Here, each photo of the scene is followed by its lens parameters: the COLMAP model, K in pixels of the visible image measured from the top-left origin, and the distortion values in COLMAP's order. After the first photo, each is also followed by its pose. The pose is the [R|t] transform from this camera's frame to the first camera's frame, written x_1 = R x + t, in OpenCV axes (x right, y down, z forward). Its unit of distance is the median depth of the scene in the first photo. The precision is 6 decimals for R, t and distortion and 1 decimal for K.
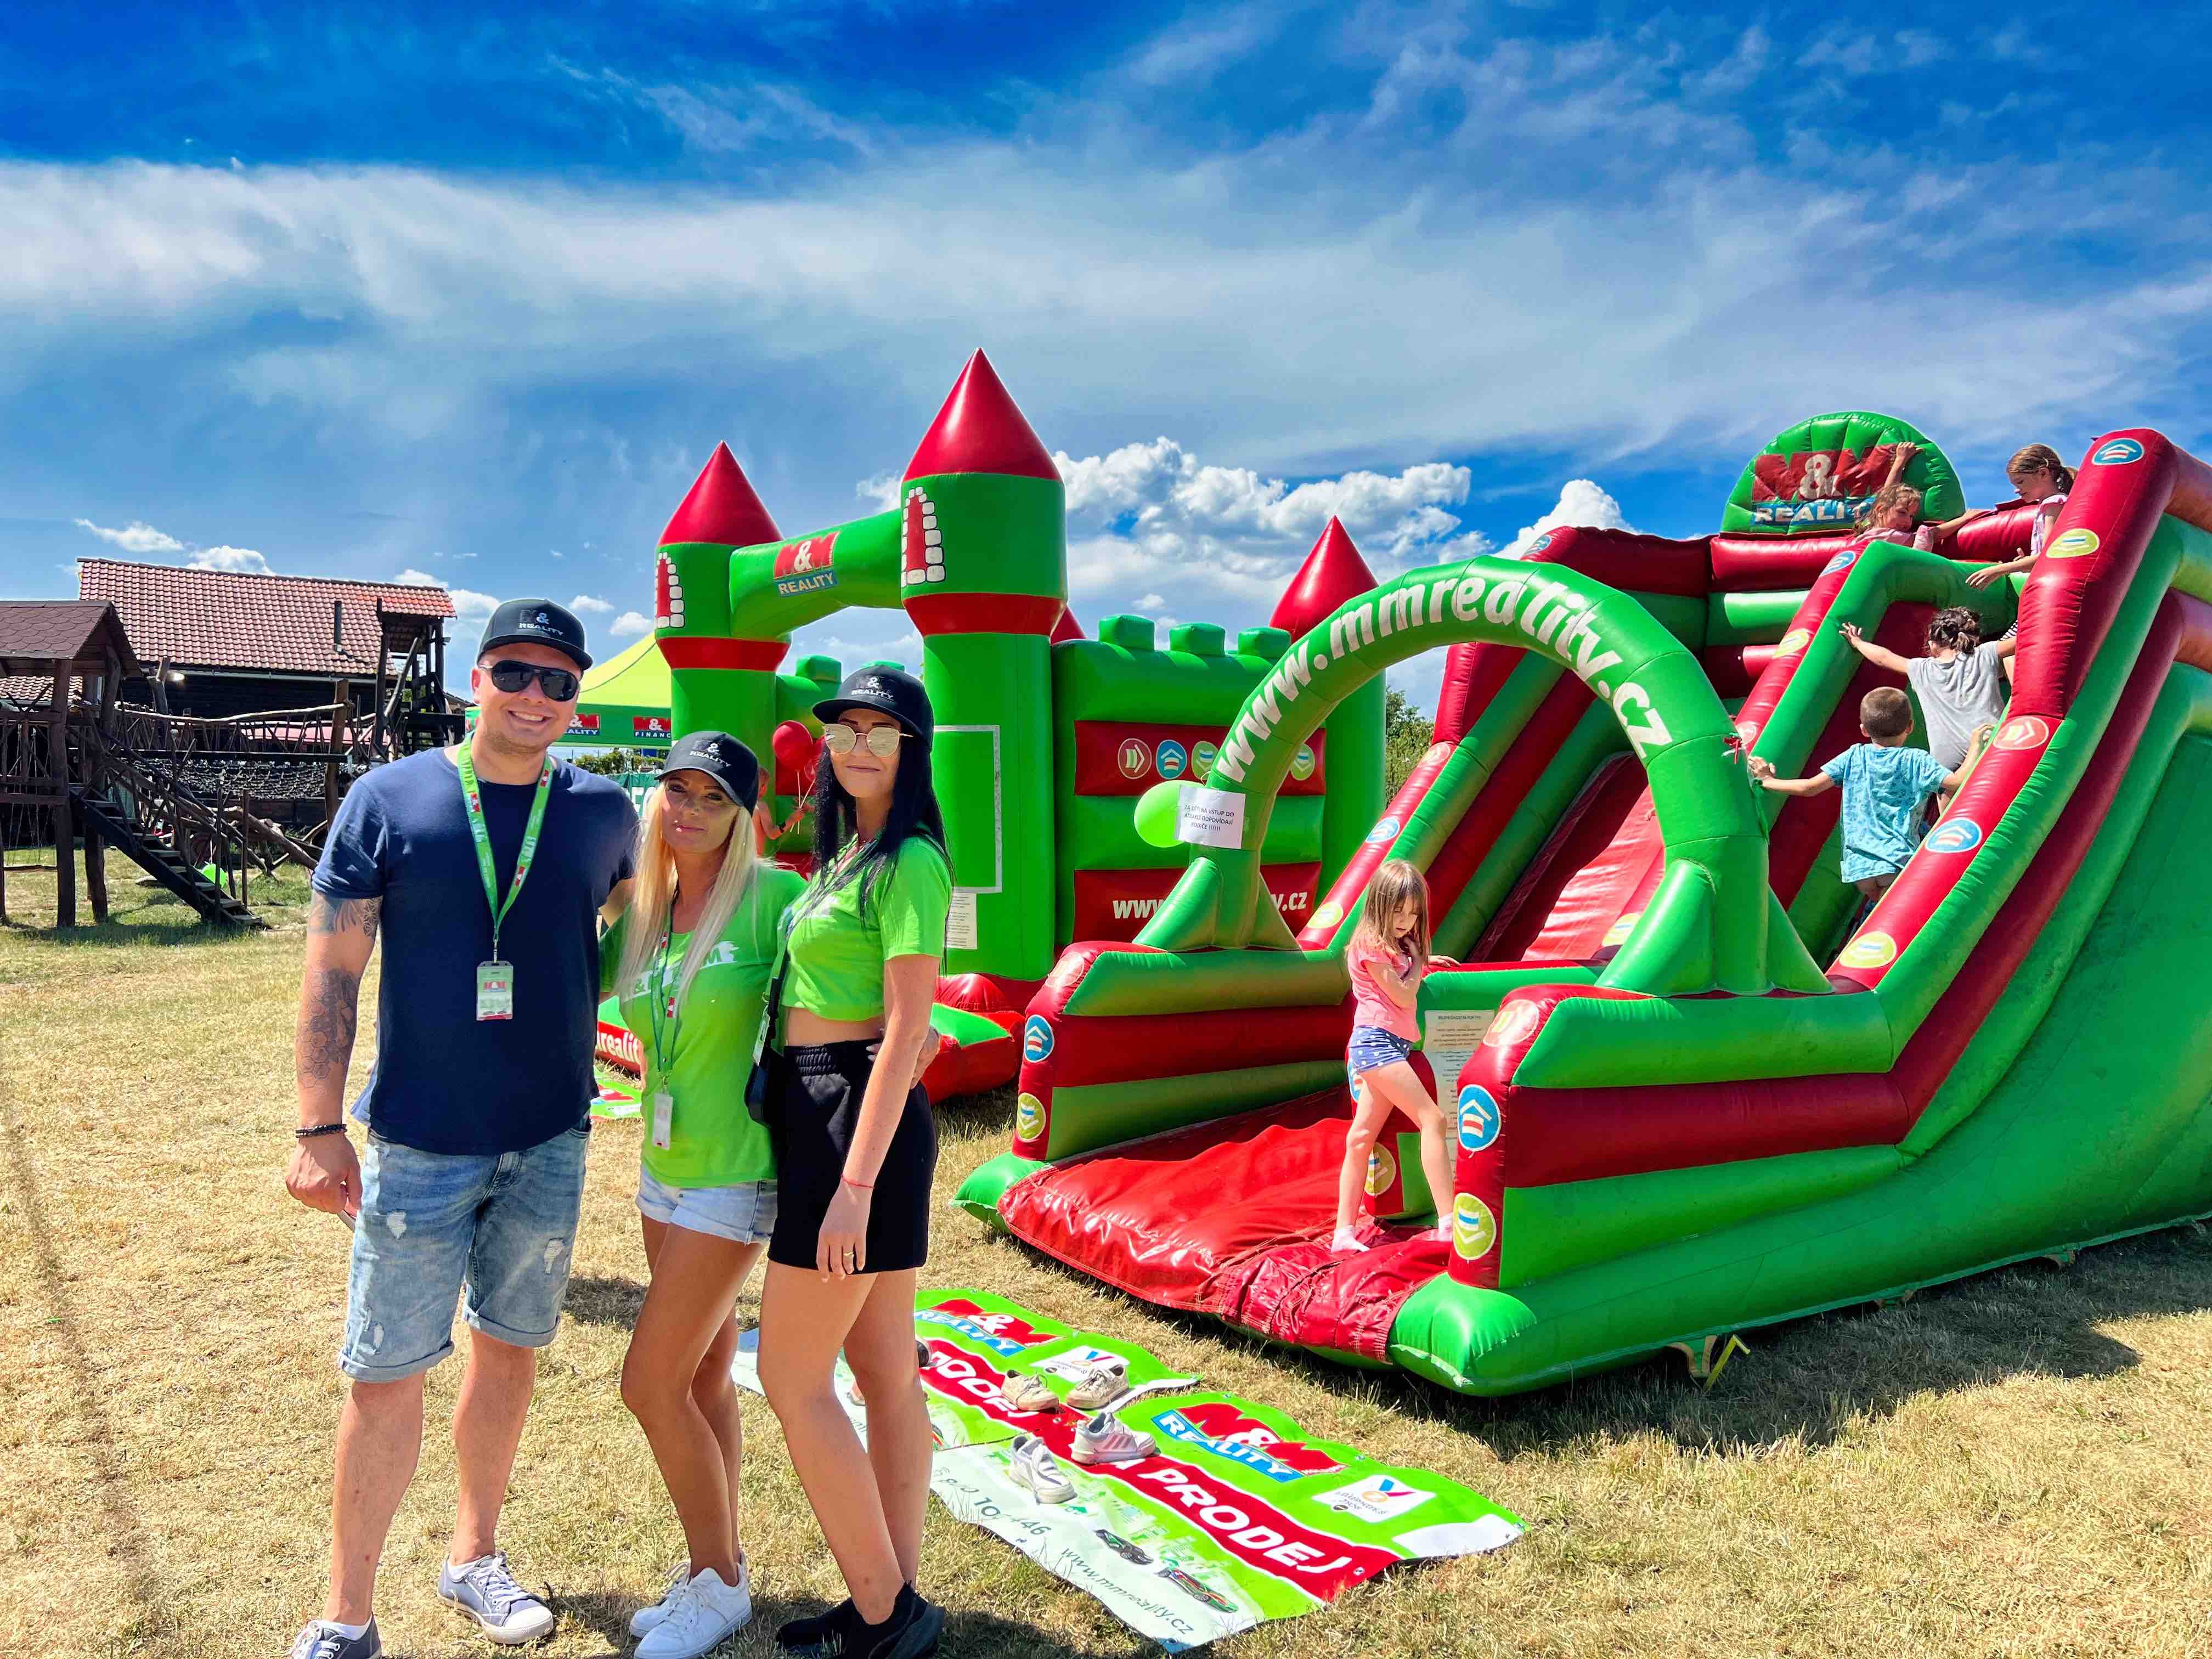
lens RADIAL K [[1674.6, 0, 1110.4], [0, 1674.6, 831.7], [0, 0, 1]] dist [0.019329, -0.028873]
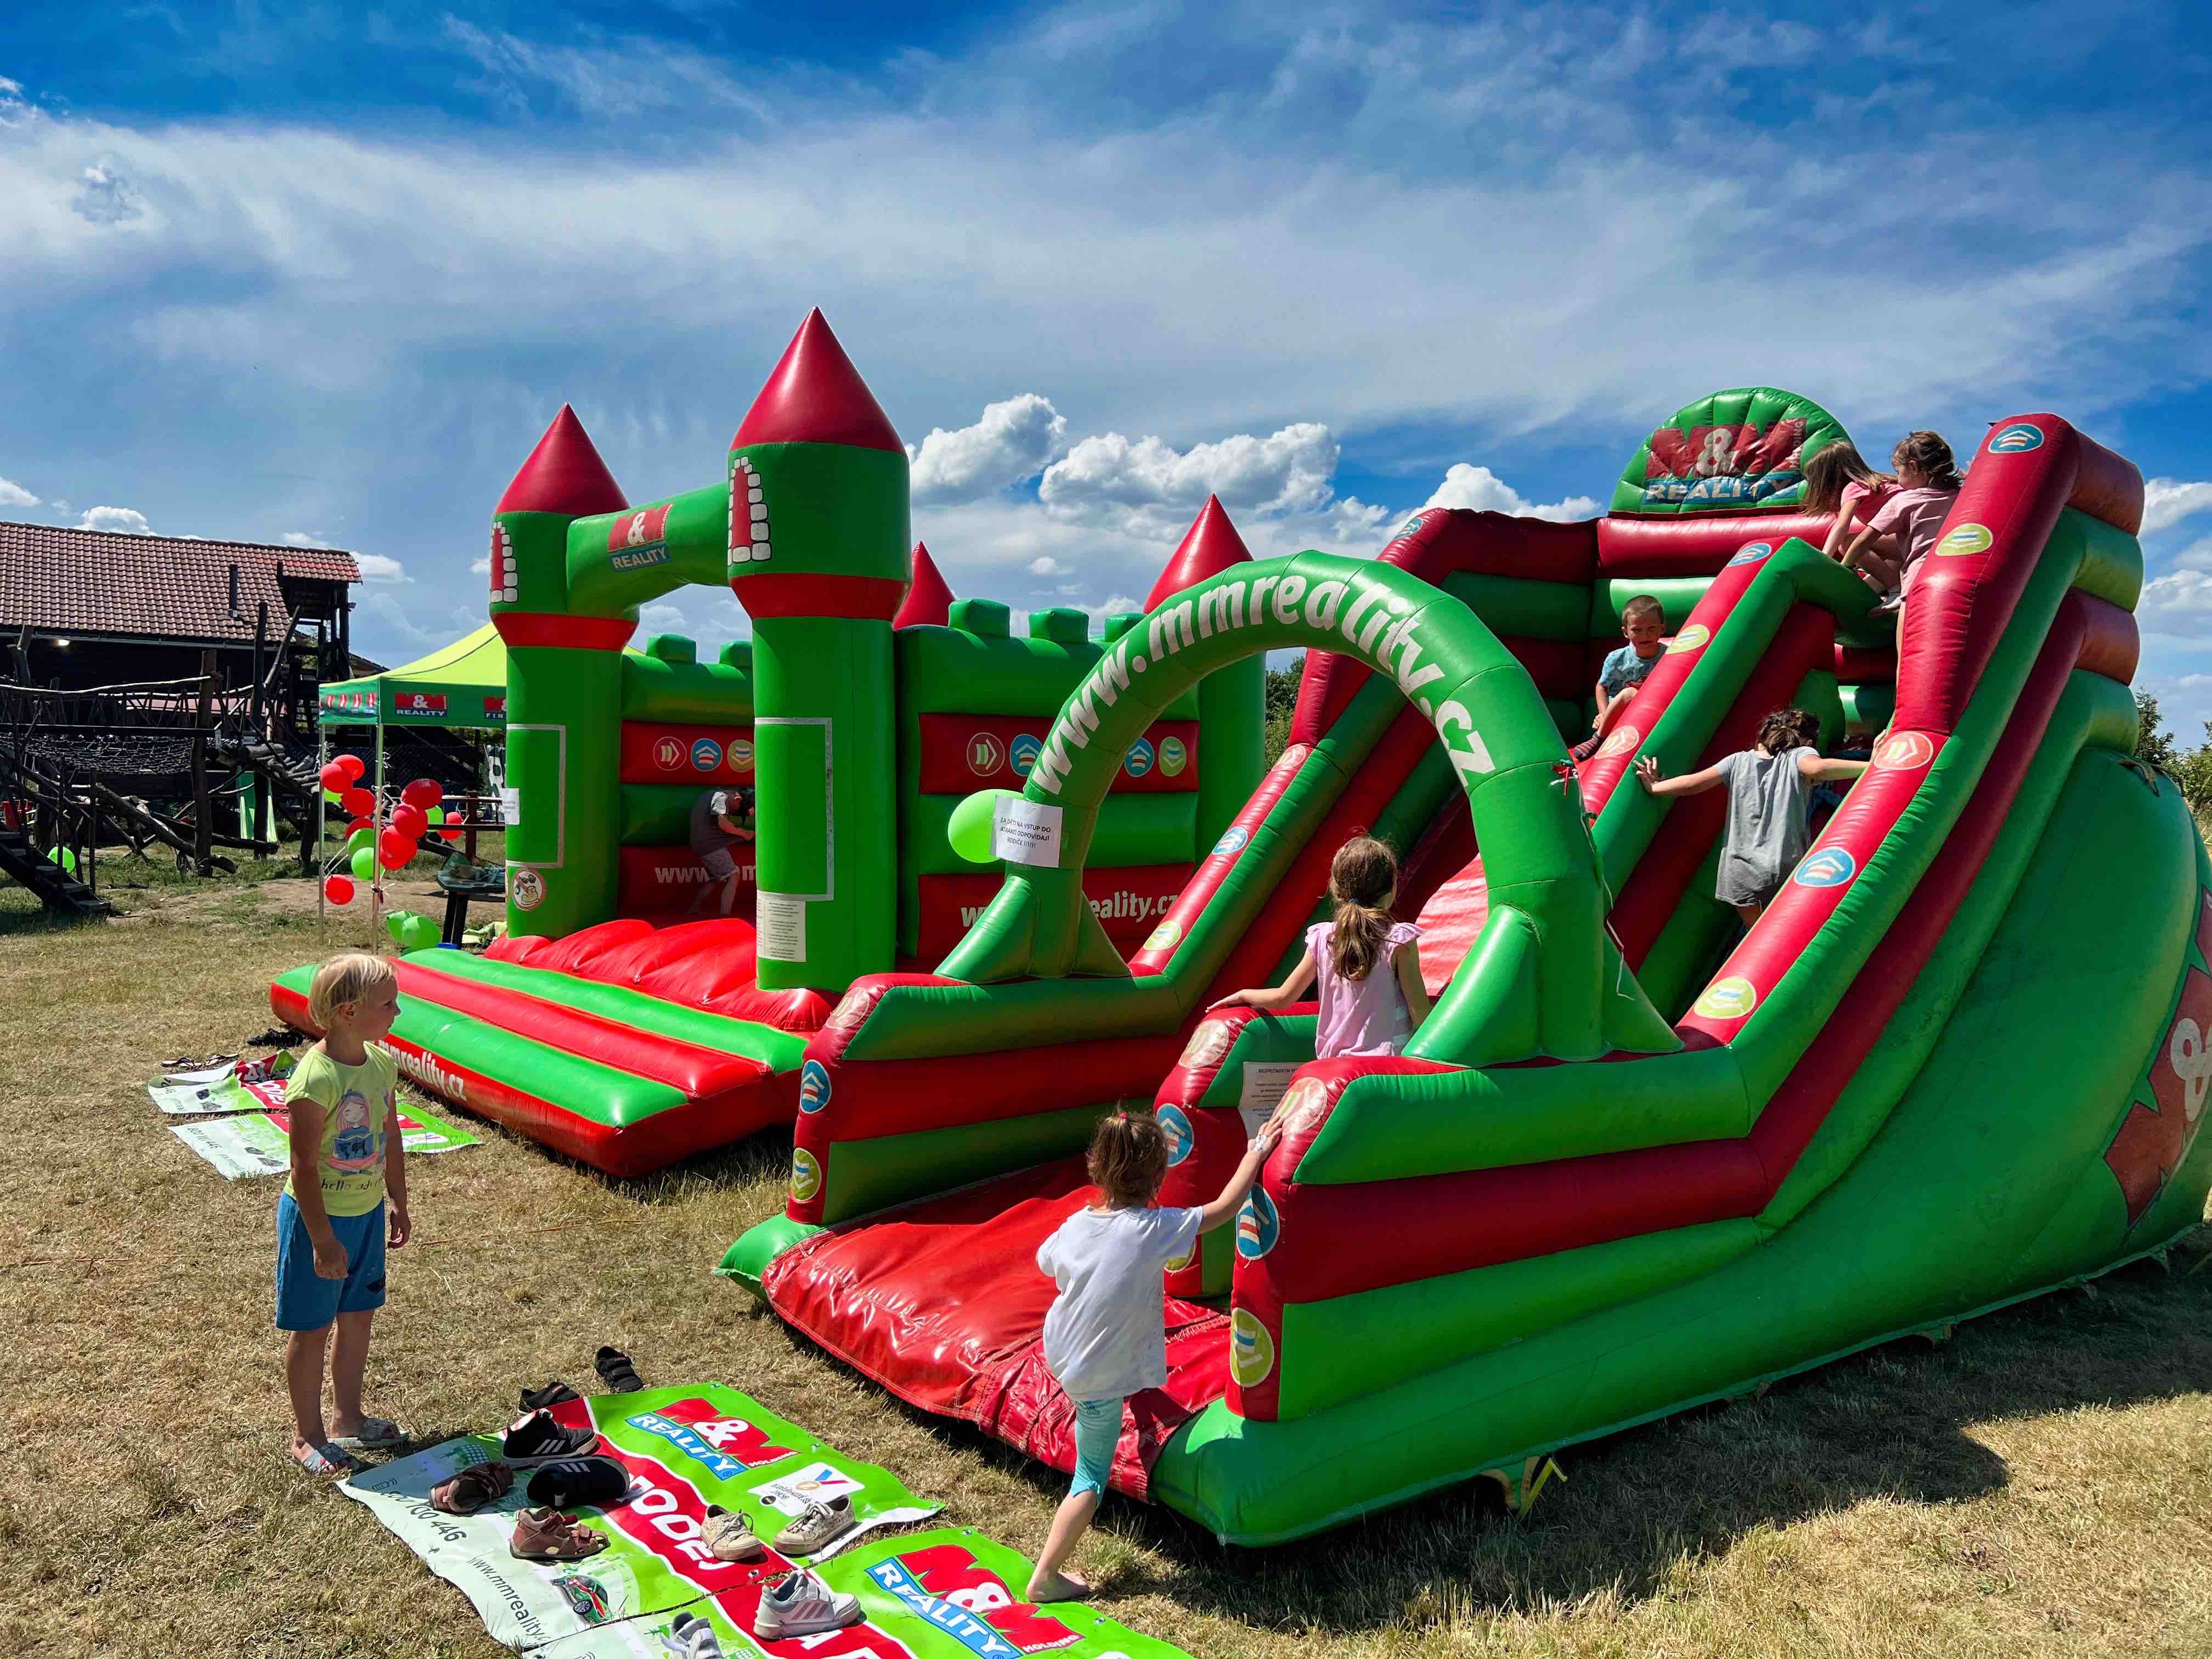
lens RADIAL K [[1674.6, 0, 1106.9], [0, 1674.6, 833.6], [0, 0, 1]] dist [0.019329, -0.028873]
pose [[0.999510, 0.003674, 0.031071, 0.084843], [-0.004313, 0.999780, 0.020519, -0.030198], [-0.030989, -0.020643, 0.999307, 0.108392]]
